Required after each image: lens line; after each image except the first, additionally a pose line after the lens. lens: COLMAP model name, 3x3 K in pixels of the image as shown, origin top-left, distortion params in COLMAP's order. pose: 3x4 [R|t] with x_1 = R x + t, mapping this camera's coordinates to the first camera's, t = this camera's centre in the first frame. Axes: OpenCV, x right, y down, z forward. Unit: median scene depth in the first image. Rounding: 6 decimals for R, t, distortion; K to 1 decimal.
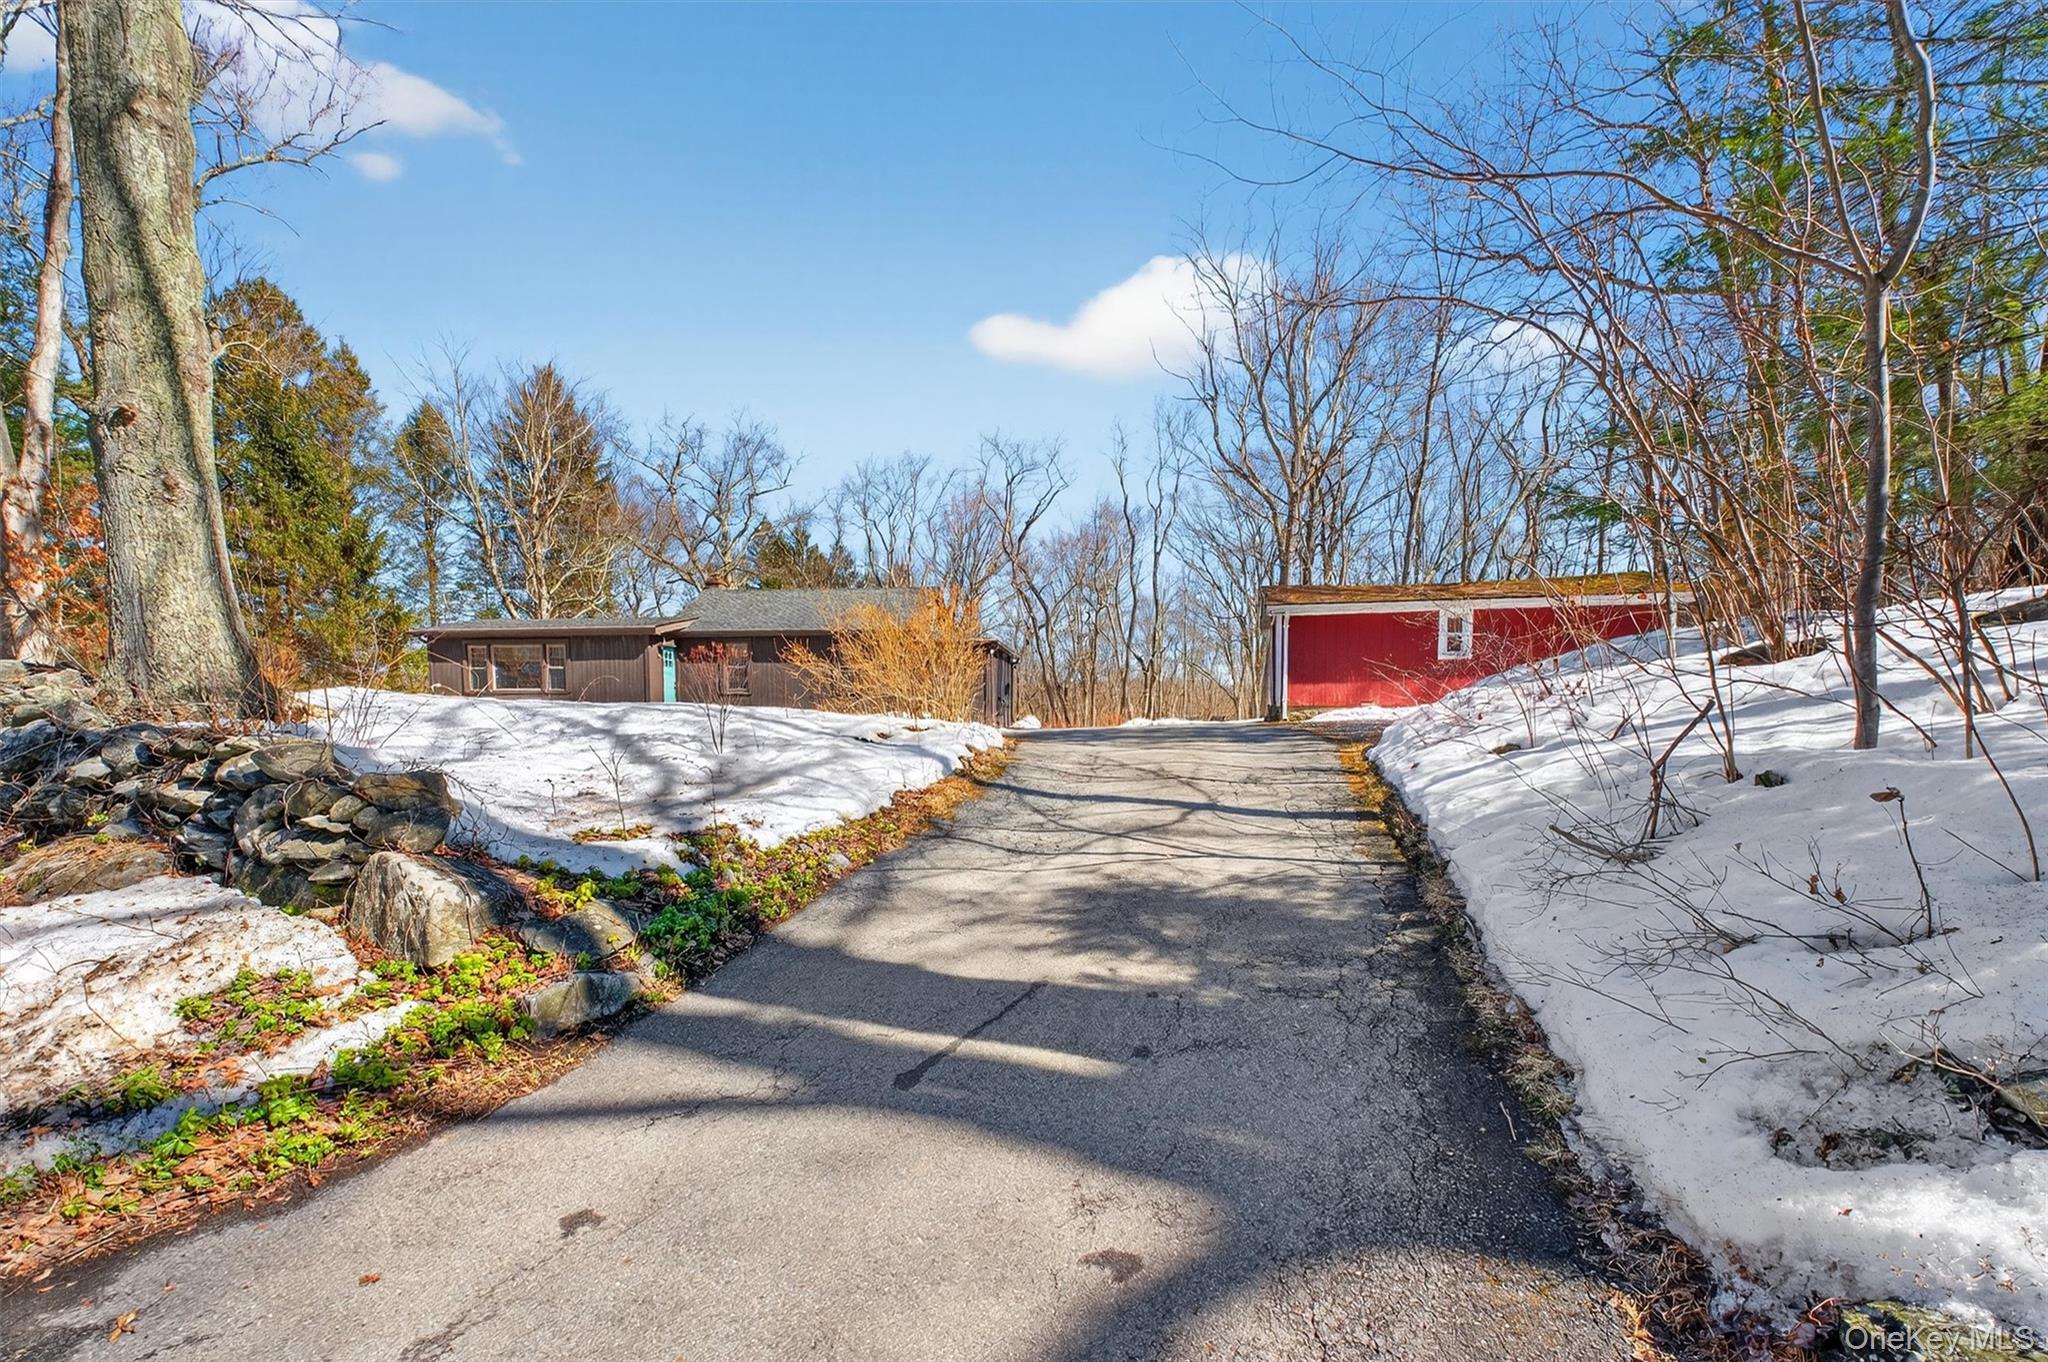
lens RADIAL K [[873.3, 0, 1028.6], [0, 873.3, 692.8], [0, 0, 1]] dist [0.002169, 0.000097]
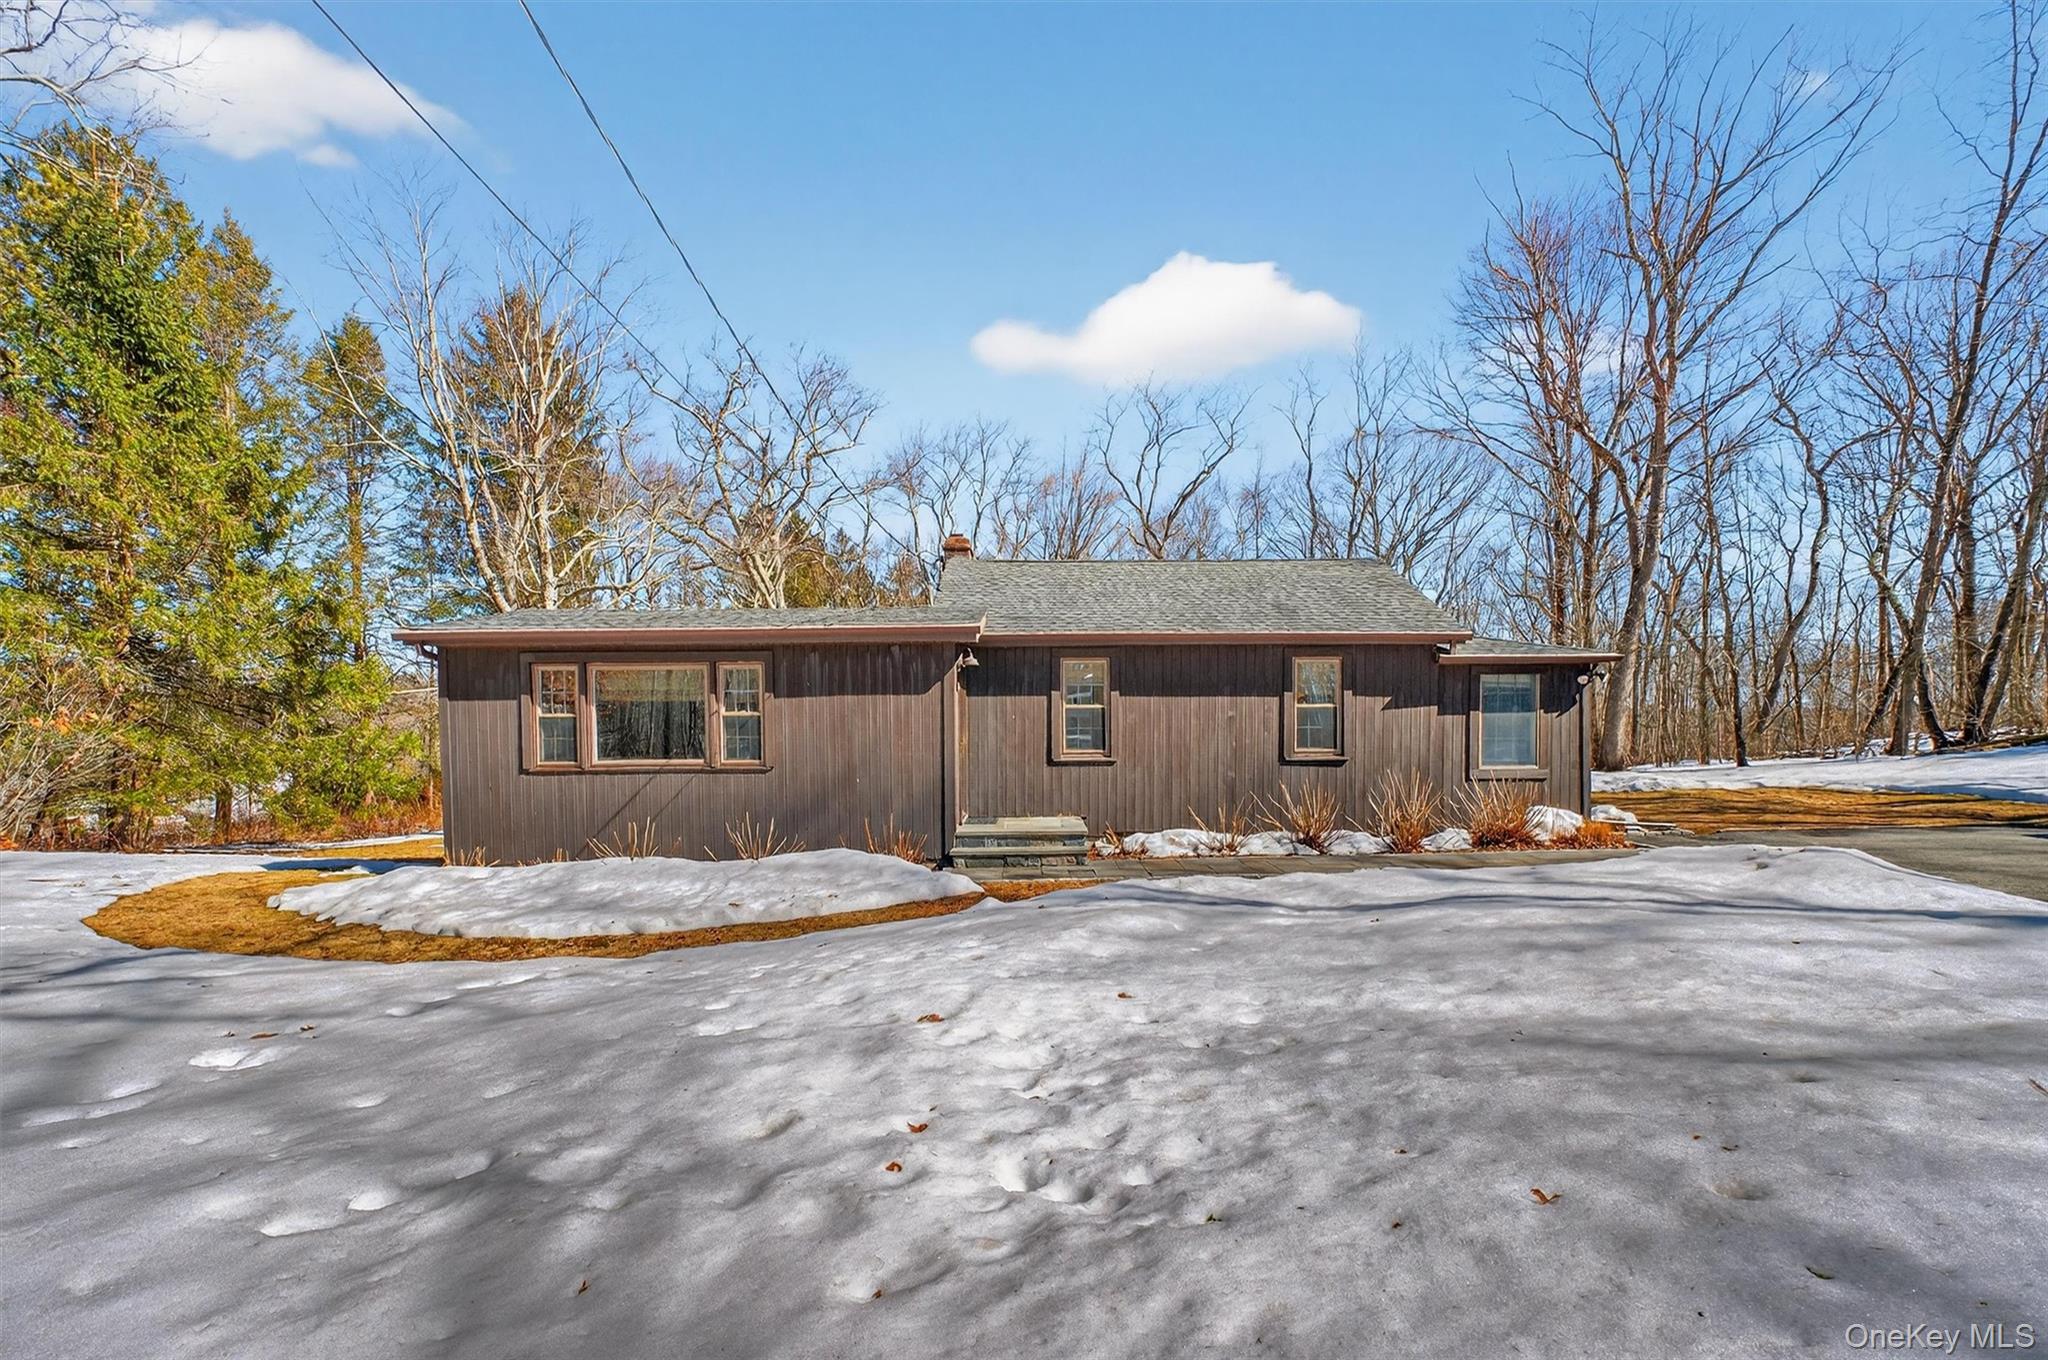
lens RADIAL K [[833.7, 0, 1025.2], [0, 833.7, 674.7], [0, 0, 1]] dist [-0.002293, -0.000390]
pose [[0.994058, -0.001410, 0.108845, -0.280806], [0.003731, 0.999770, -0.021119, -0.025236], [-0.108790, 0.021399, 0.993834, 0.348823]]
